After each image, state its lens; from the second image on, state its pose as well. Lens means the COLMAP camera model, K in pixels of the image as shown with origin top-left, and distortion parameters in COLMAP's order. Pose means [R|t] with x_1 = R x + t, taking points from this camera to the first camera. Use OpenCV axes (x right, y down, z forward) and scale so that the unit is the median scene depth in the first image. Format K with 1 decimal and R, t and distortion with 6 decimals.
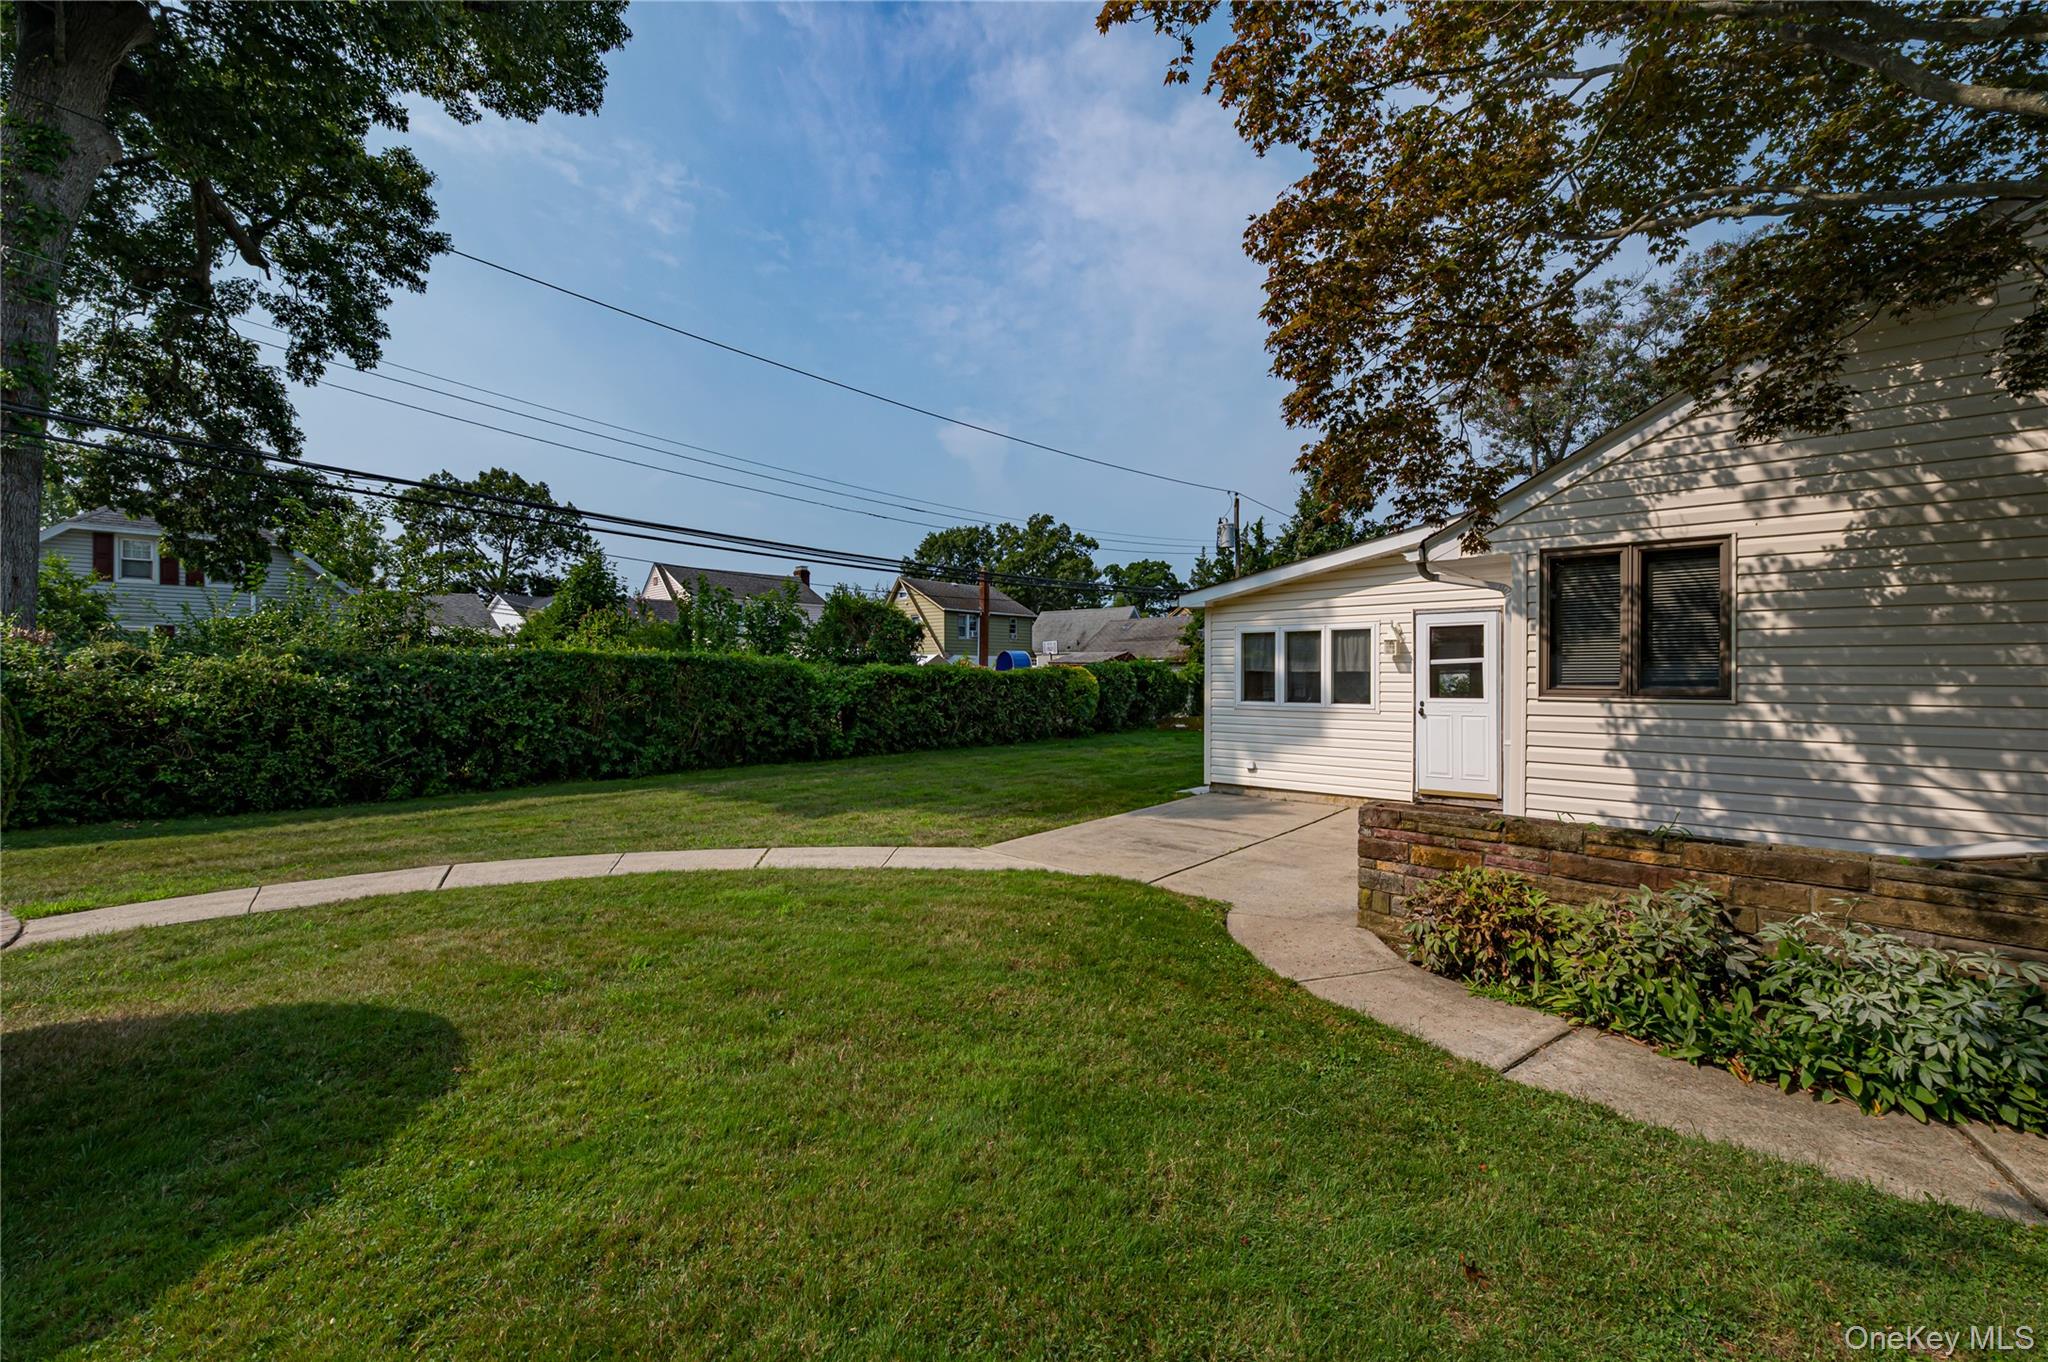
lens RADIAL K [[797.5, 0, 1018.2], [0, 797.5, 693.8], [0, 0, 1]] dist [0.006669, -0.004156]
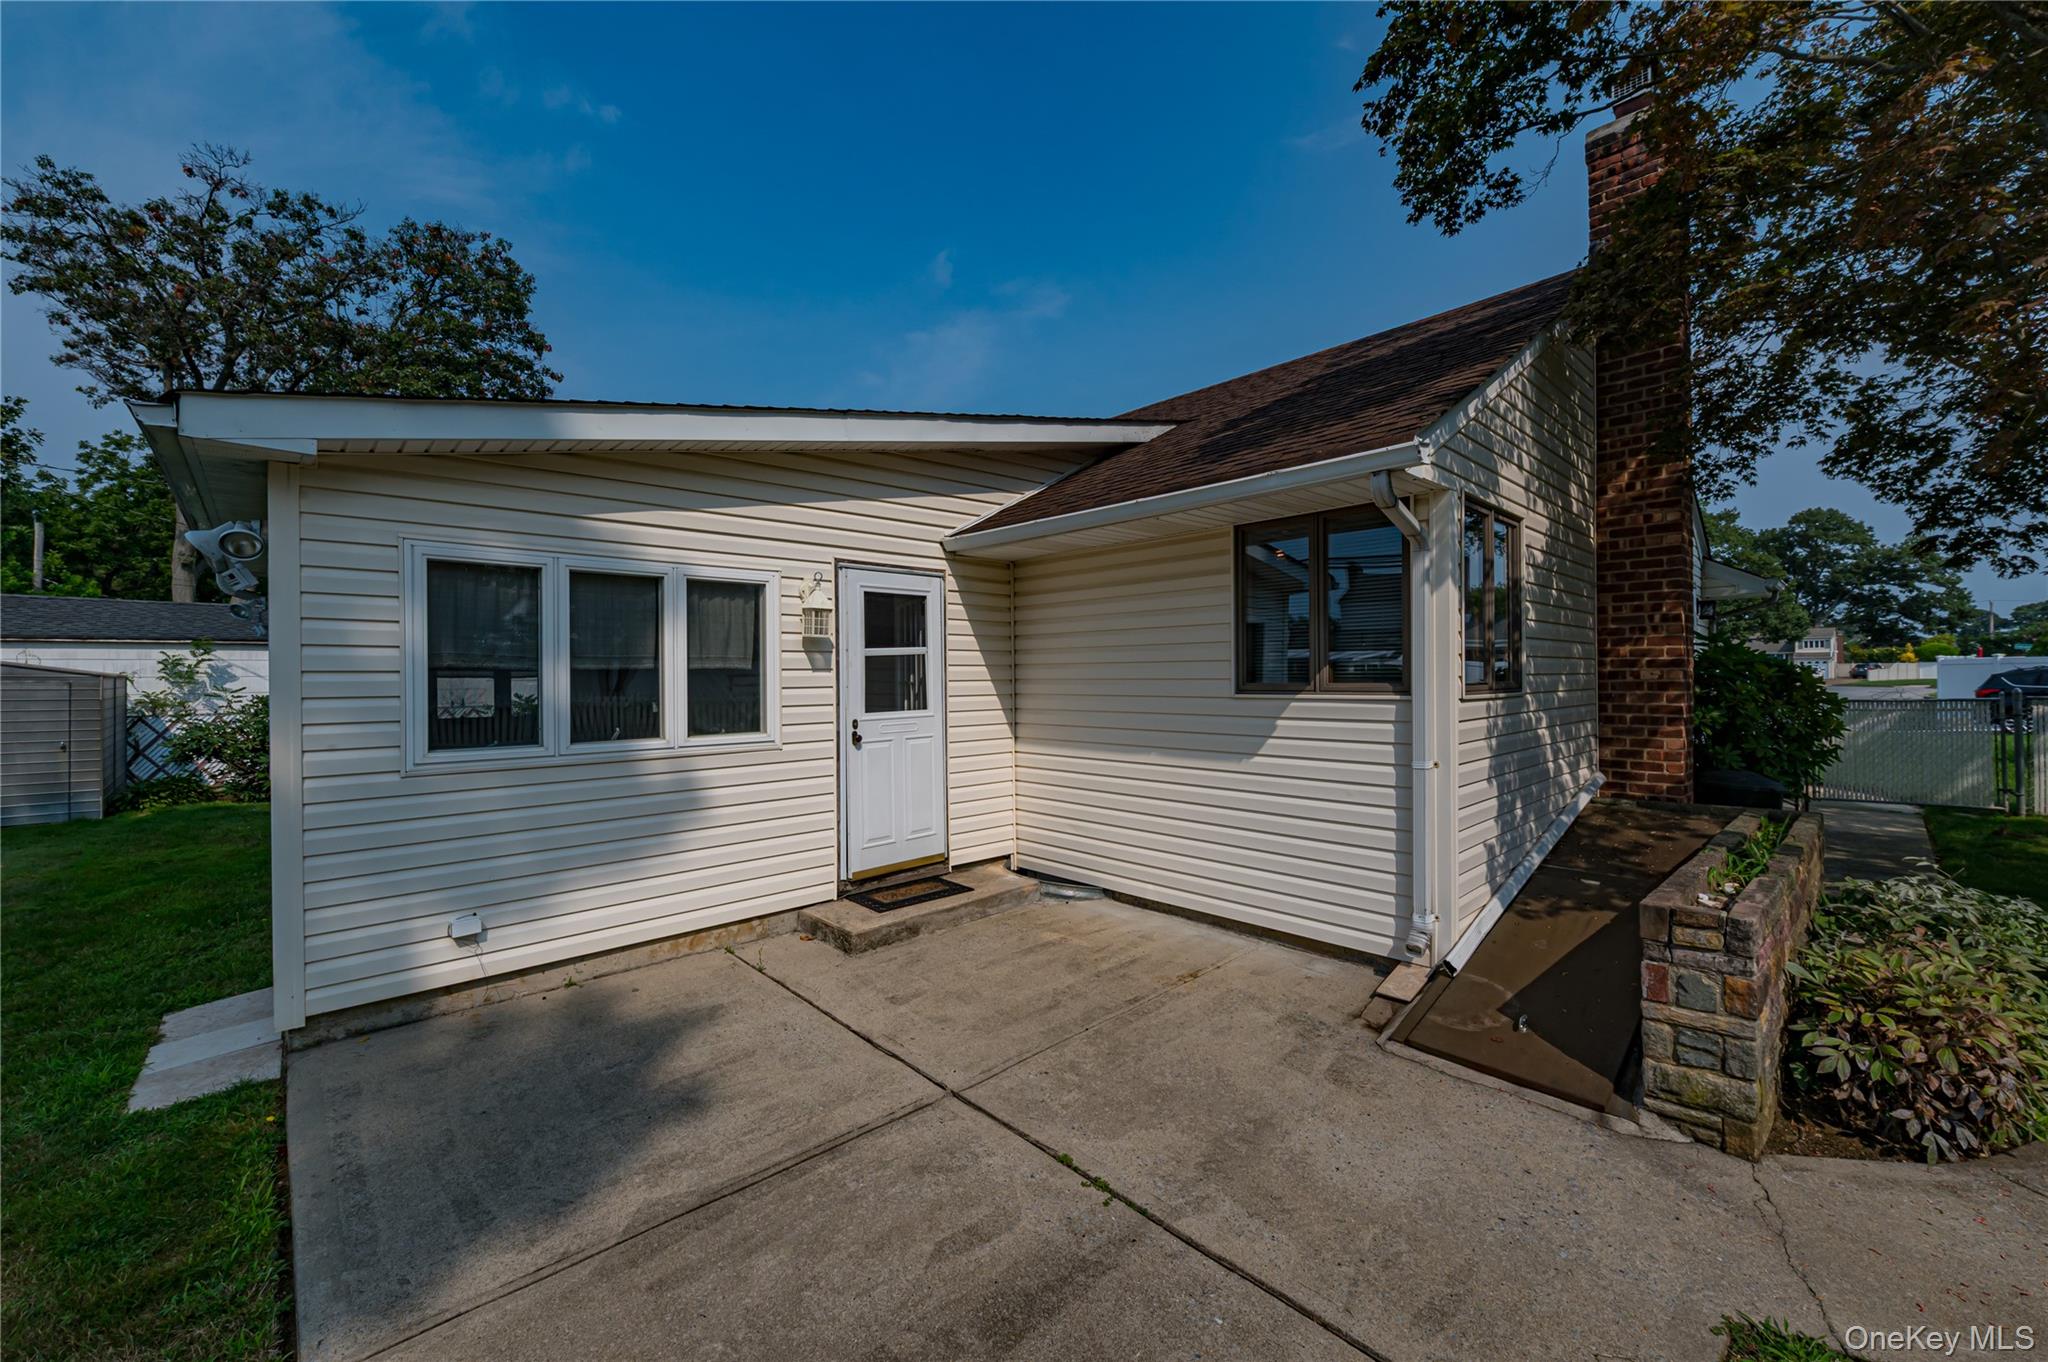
lens RADIAL K [[797.5, 0, 1018.2], [0, 797.5, 693.8], [0, 0, 1]] dist [0.006669, -0.004156]
pose [[0.075996, -0.021100, 0.996885, -0.058688], [0.038211, 0.999103, 0.018234, -0.015109], [-0.996376, 0.036706, 0.076734, 0.820457]]
